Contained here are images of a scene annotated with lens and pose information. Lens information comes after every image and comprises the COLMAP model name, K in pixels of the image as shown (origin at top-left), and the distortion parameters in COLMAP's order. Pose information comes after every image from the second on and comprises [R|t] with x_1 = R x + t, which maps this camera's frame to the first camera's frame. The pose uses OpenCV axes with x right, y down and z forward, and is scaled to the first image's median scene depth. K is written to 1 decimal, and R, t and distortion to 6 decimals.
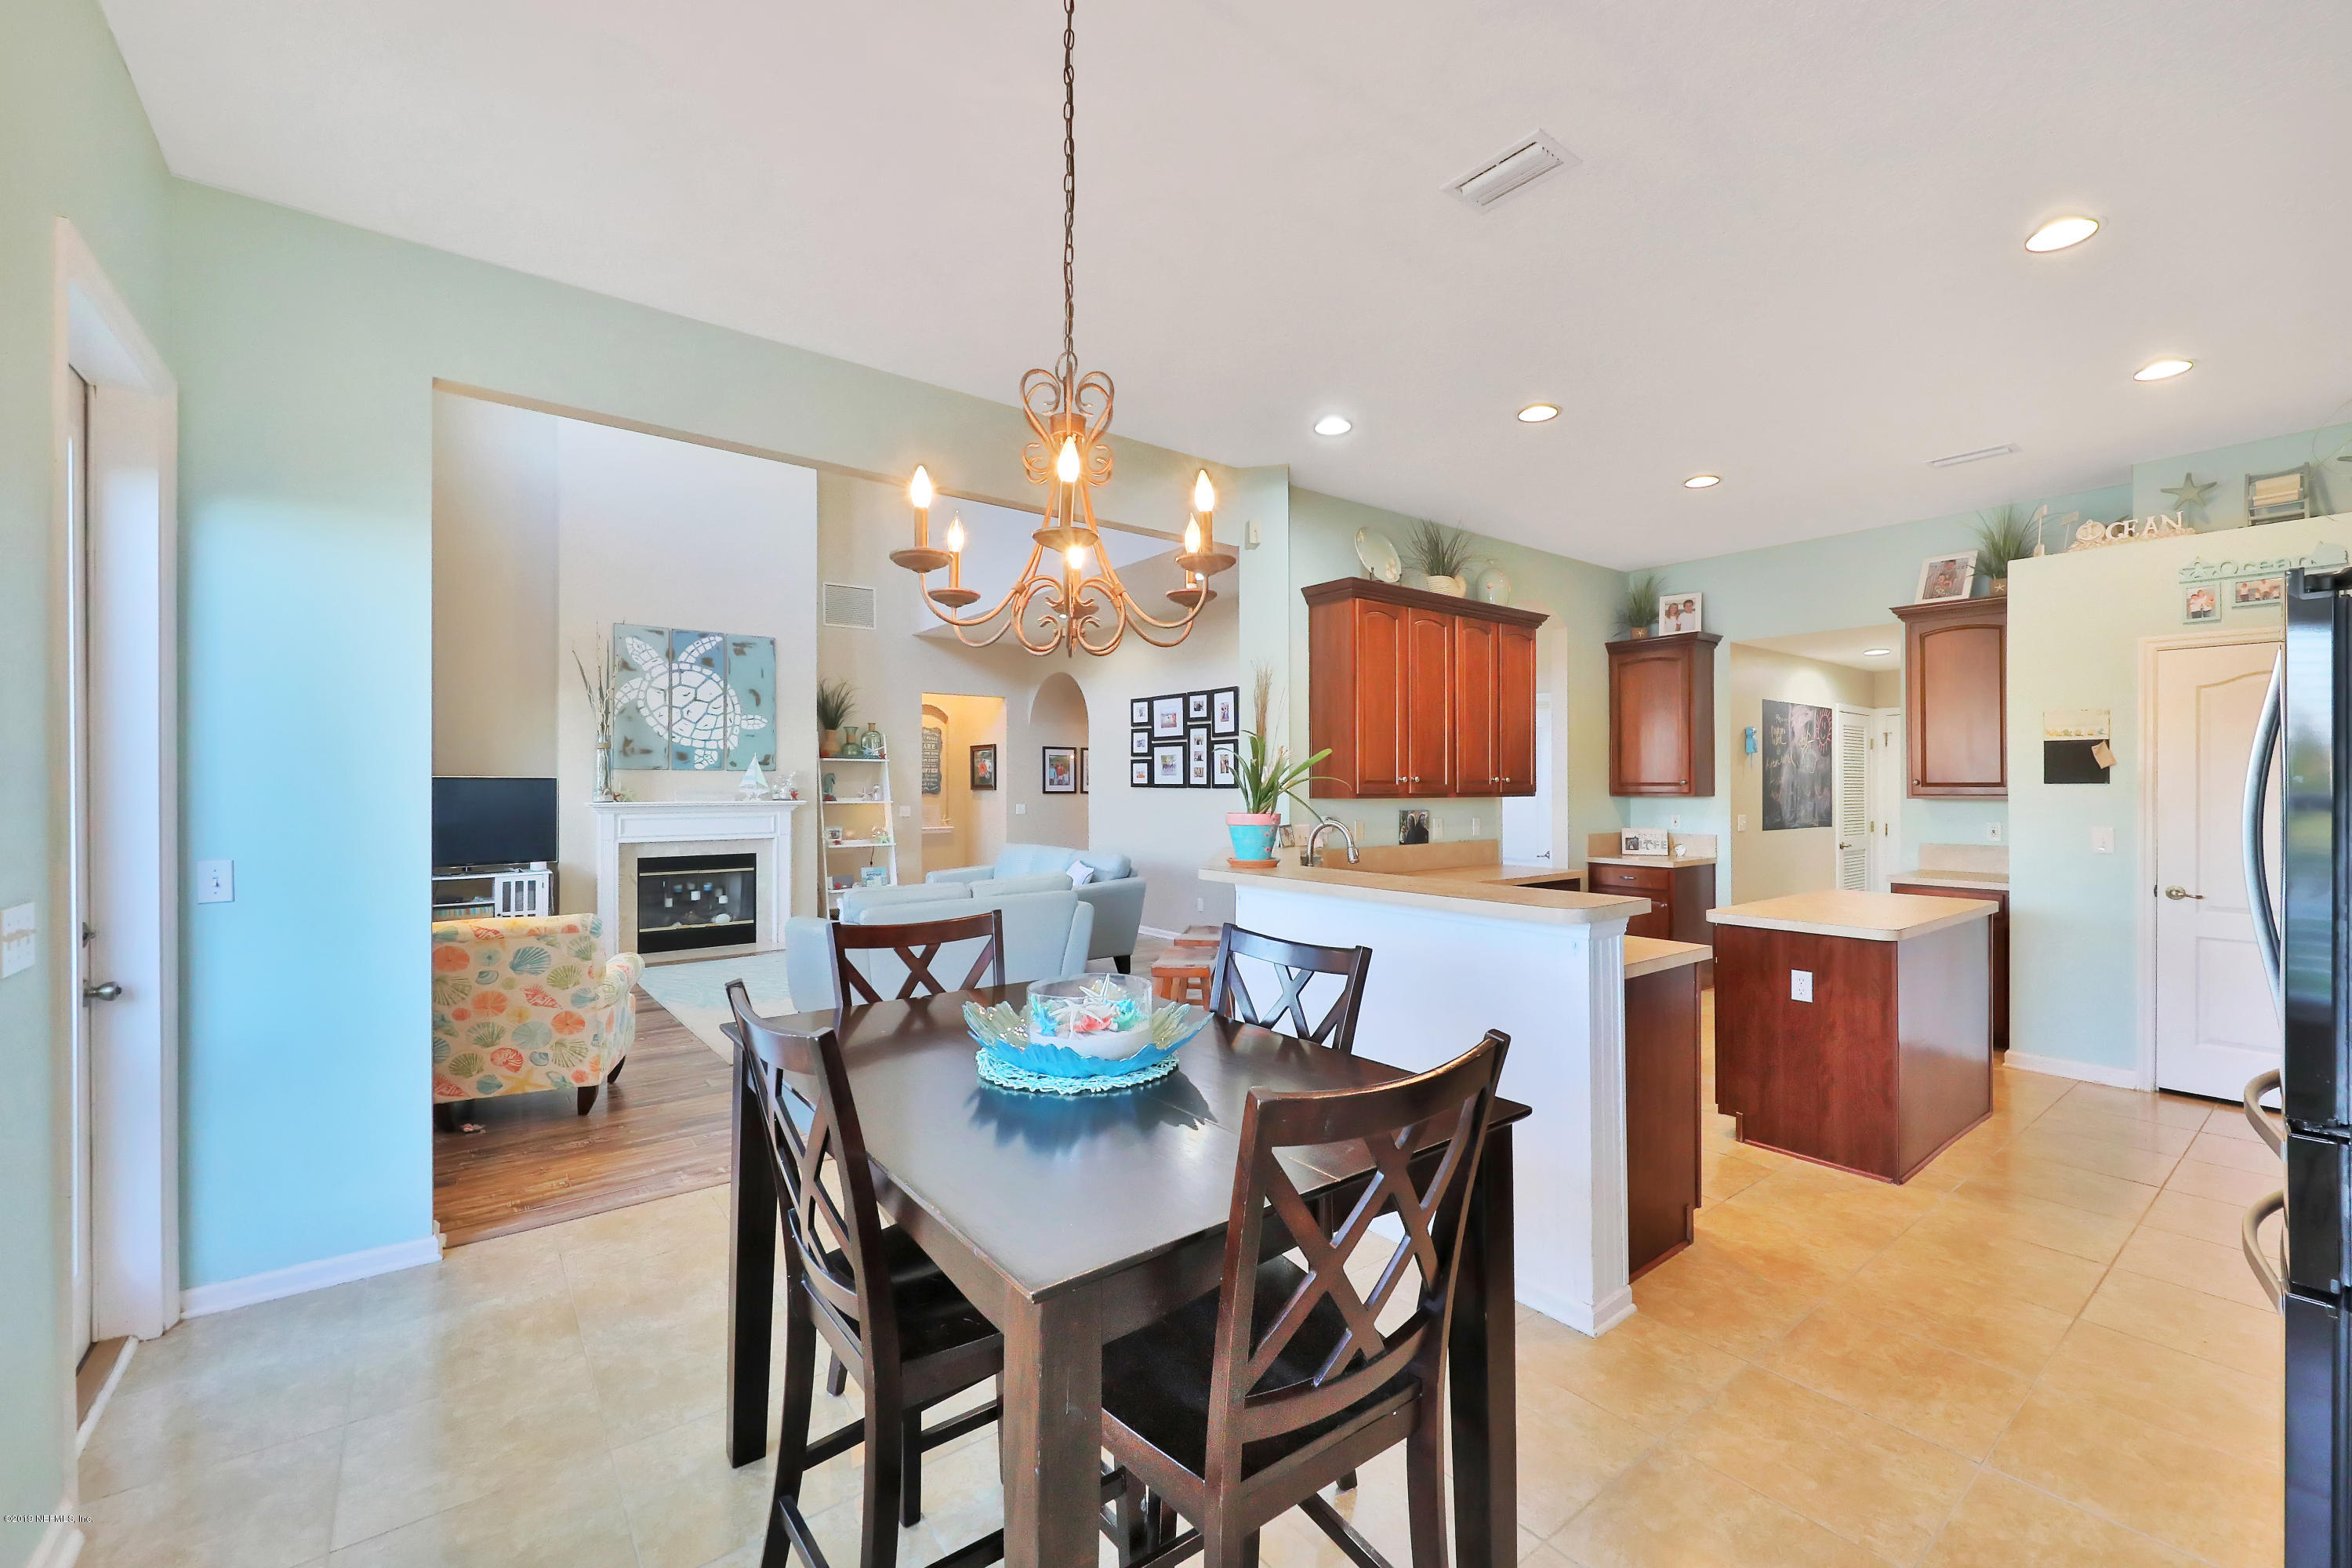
lens RADIAL K [[984.6, 0, 1130.8], [0, 984.6, 780.3], [0, 0, 1]] dist [-0.008054, -0.001184]
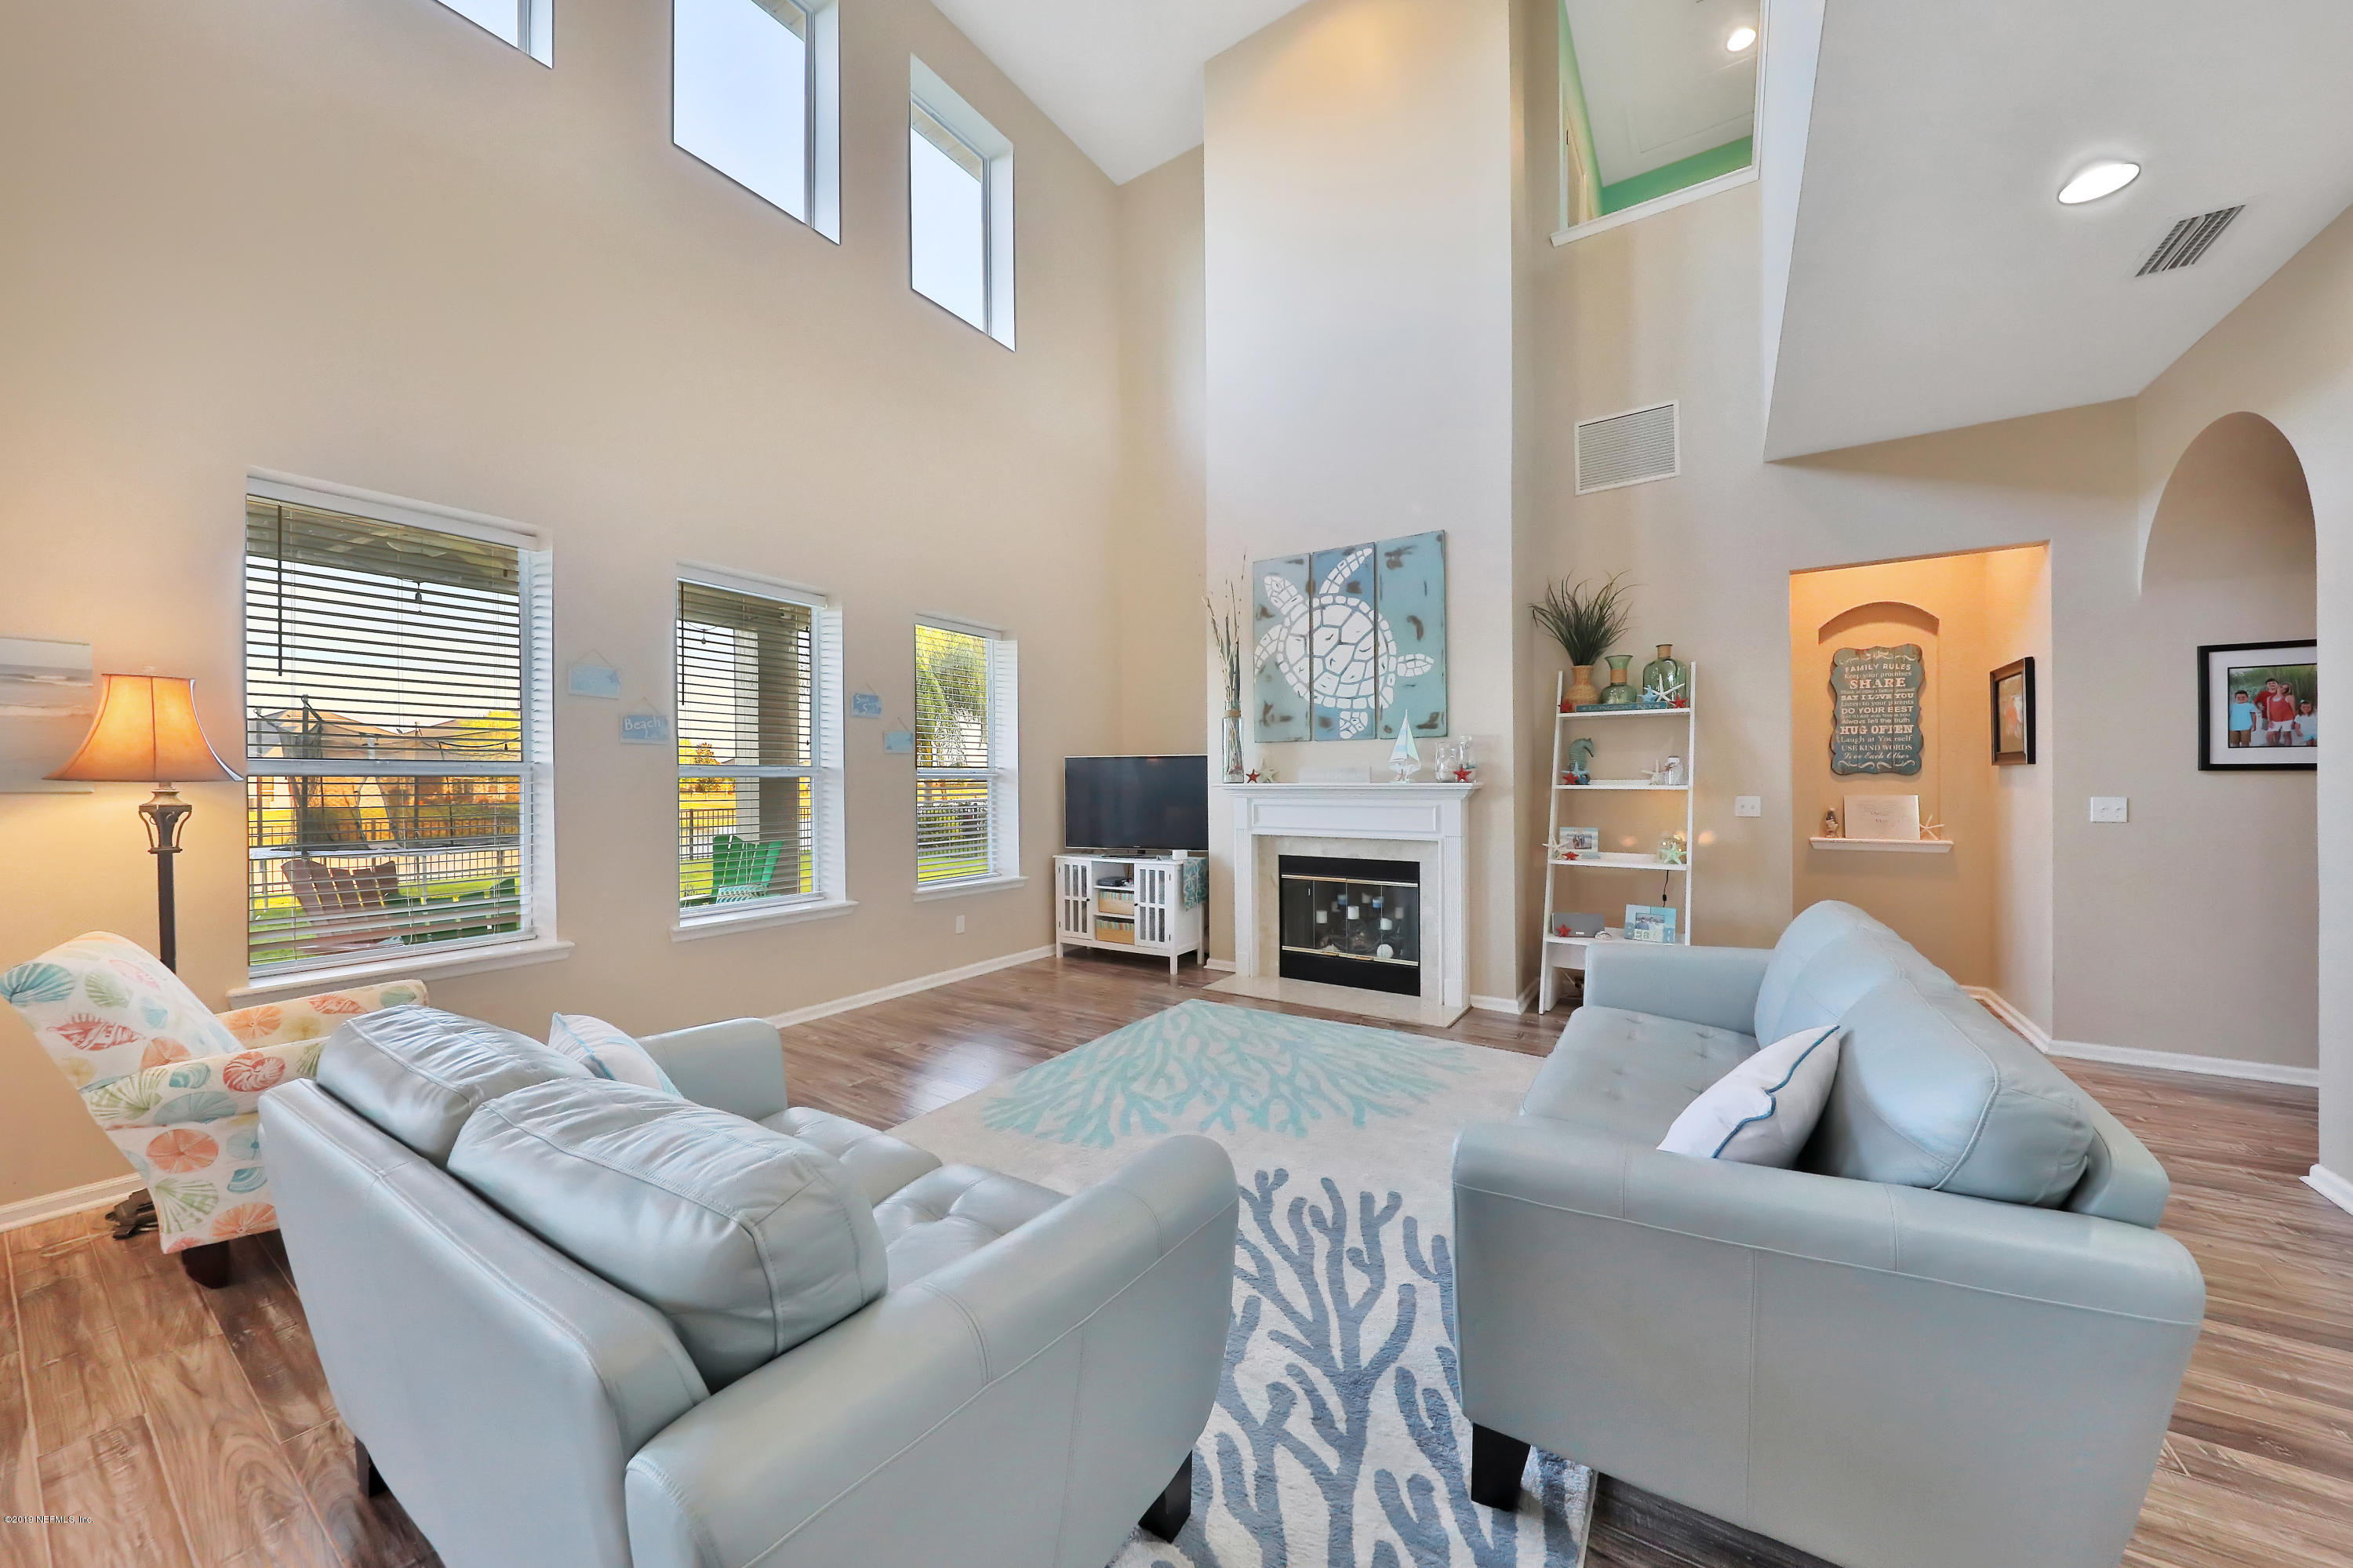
lens RADIAL K [[814.2, 0, 1171.9], [0, 814.2, 778.6], [0, 0, 1]] dist [-0.005623, -0.000491]
pose [[0.363380, 0.003592, -0.931634, 0.078827], [0.012832, 0.999878, 0.008861, 0.012141], [0.931553, -0.015175, 0.363290, 0.735268]]
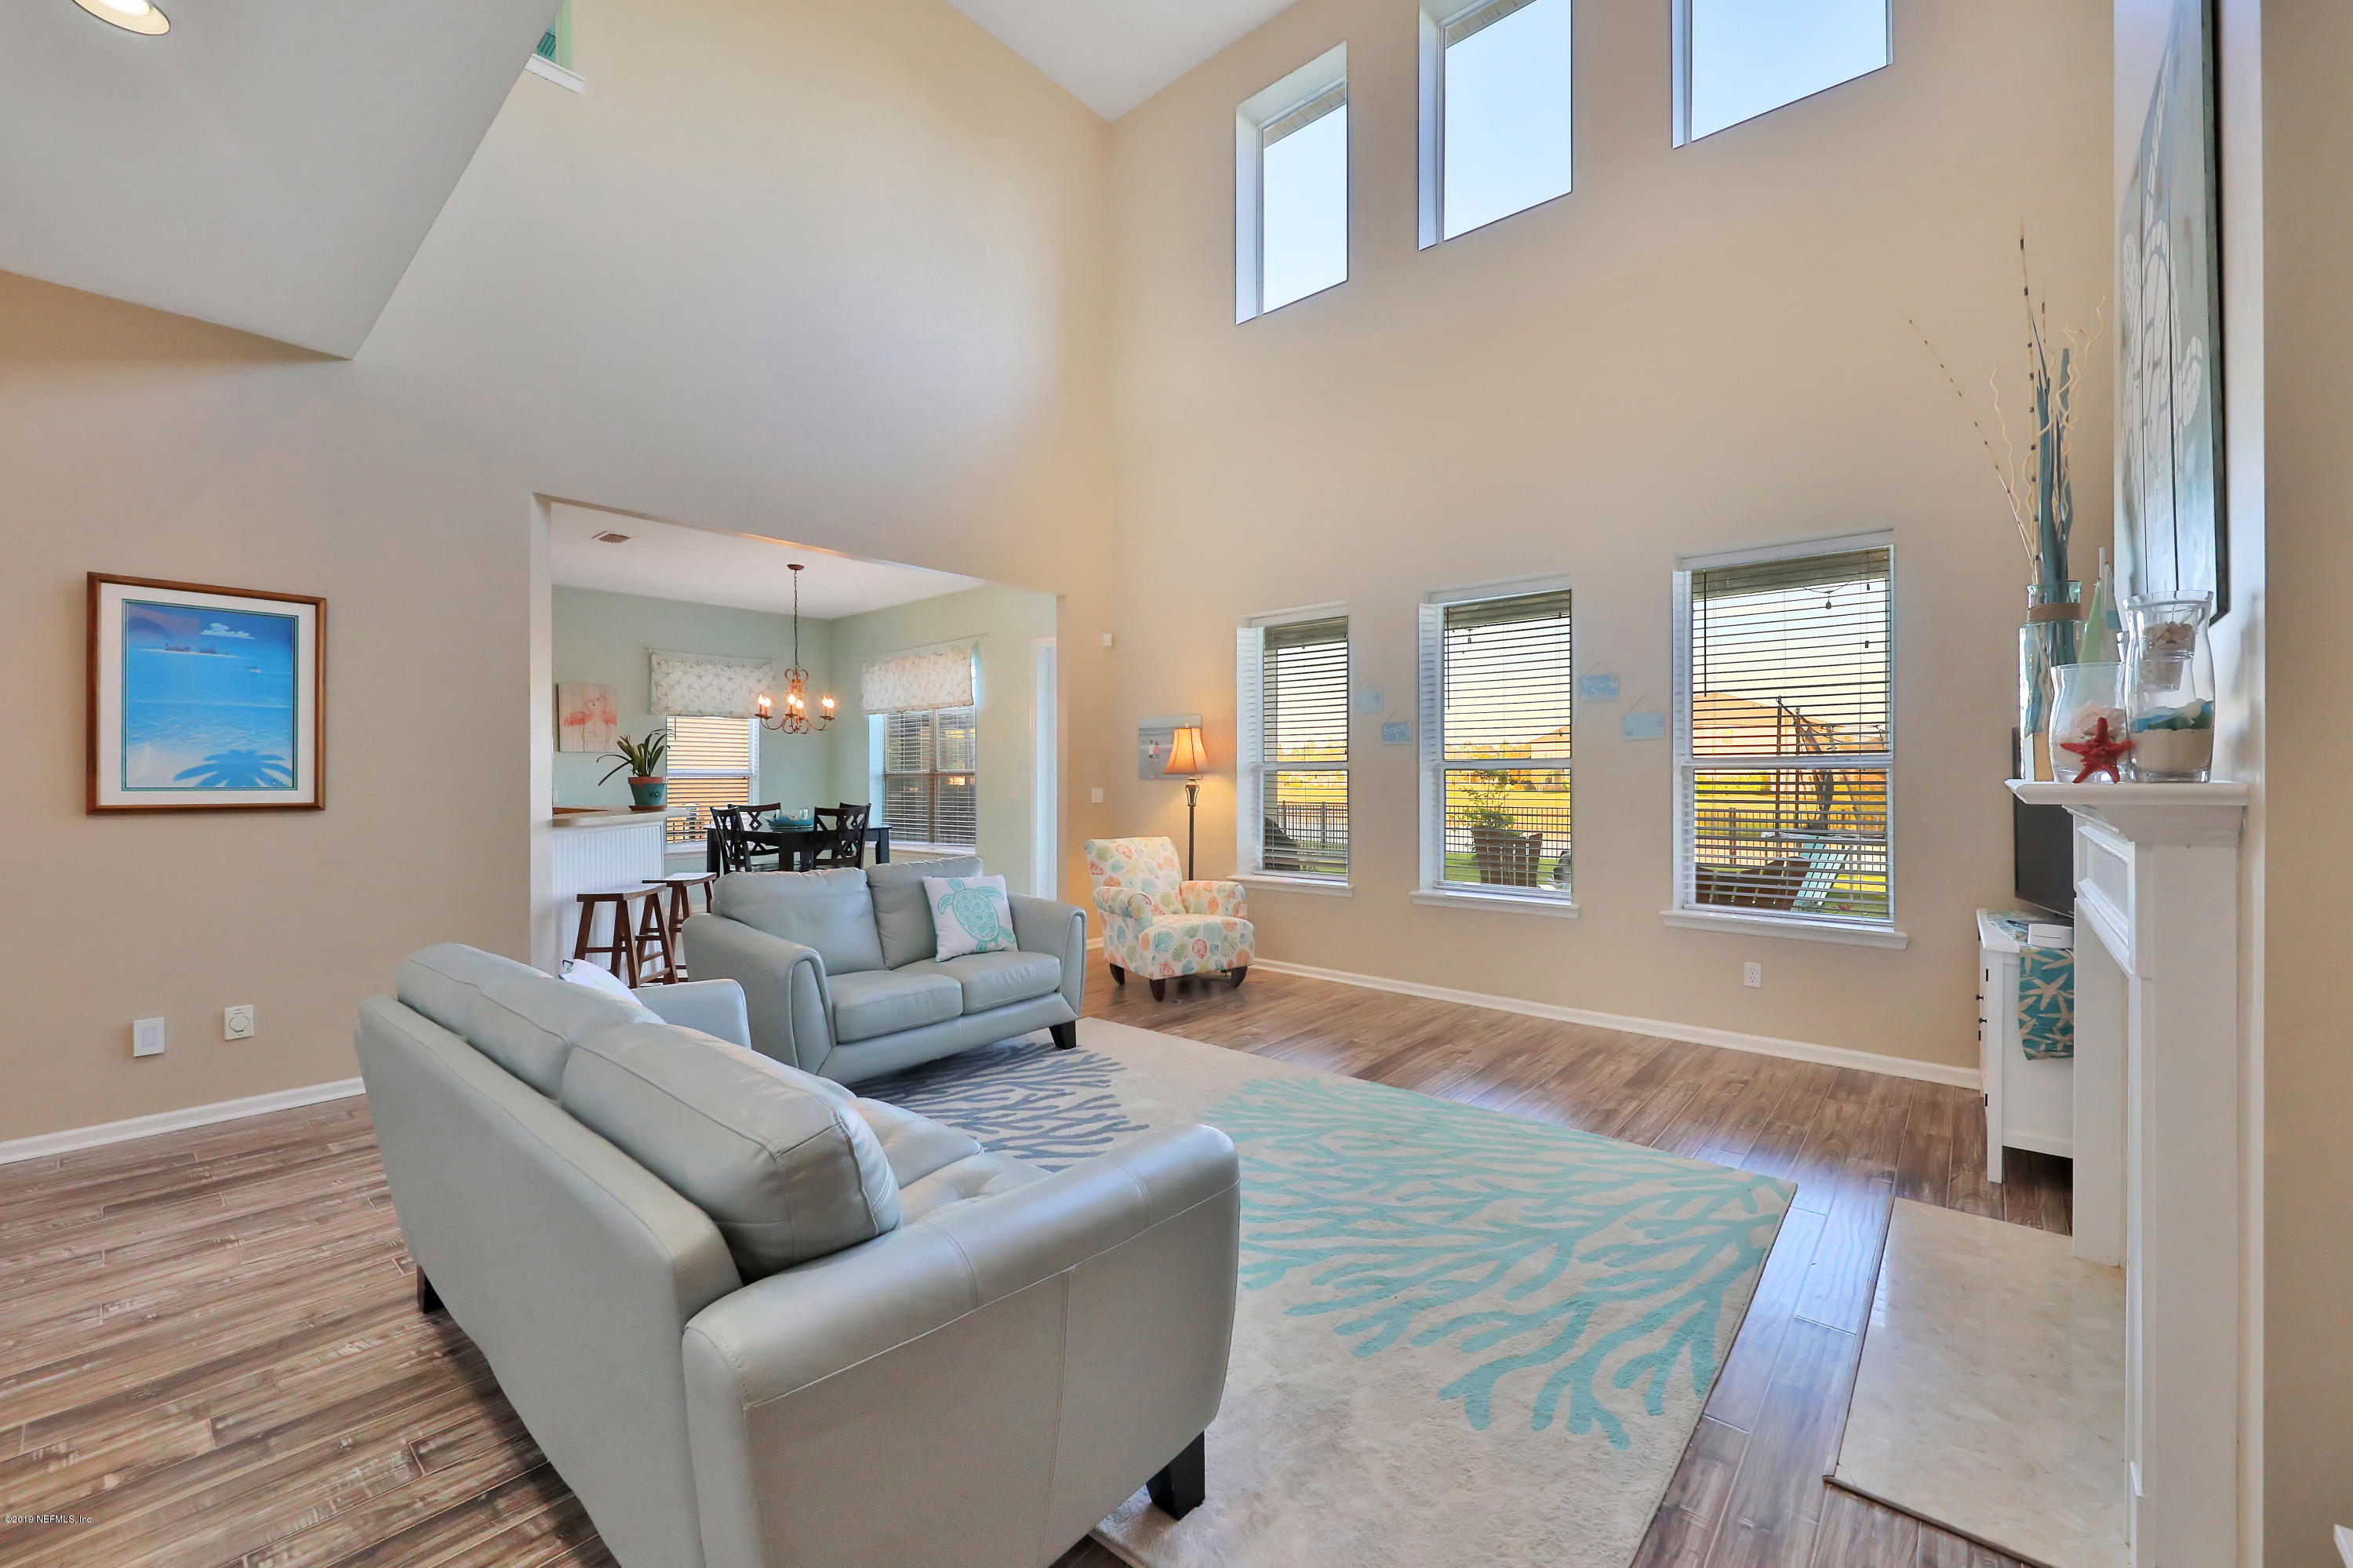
lens RADIAL K [[907.8, 0, 1169.2], [0, 907.8, 782.0], [0, 0, 1]] dist [-0.001395, -0.000147]
pose [[-0.970639, 0.011210, -0.240278, -0.158827], [0.011349, 0.999935, 0.000805, 0.017557], [0.240271, -0.001945, -0.970704, 1.275898]]
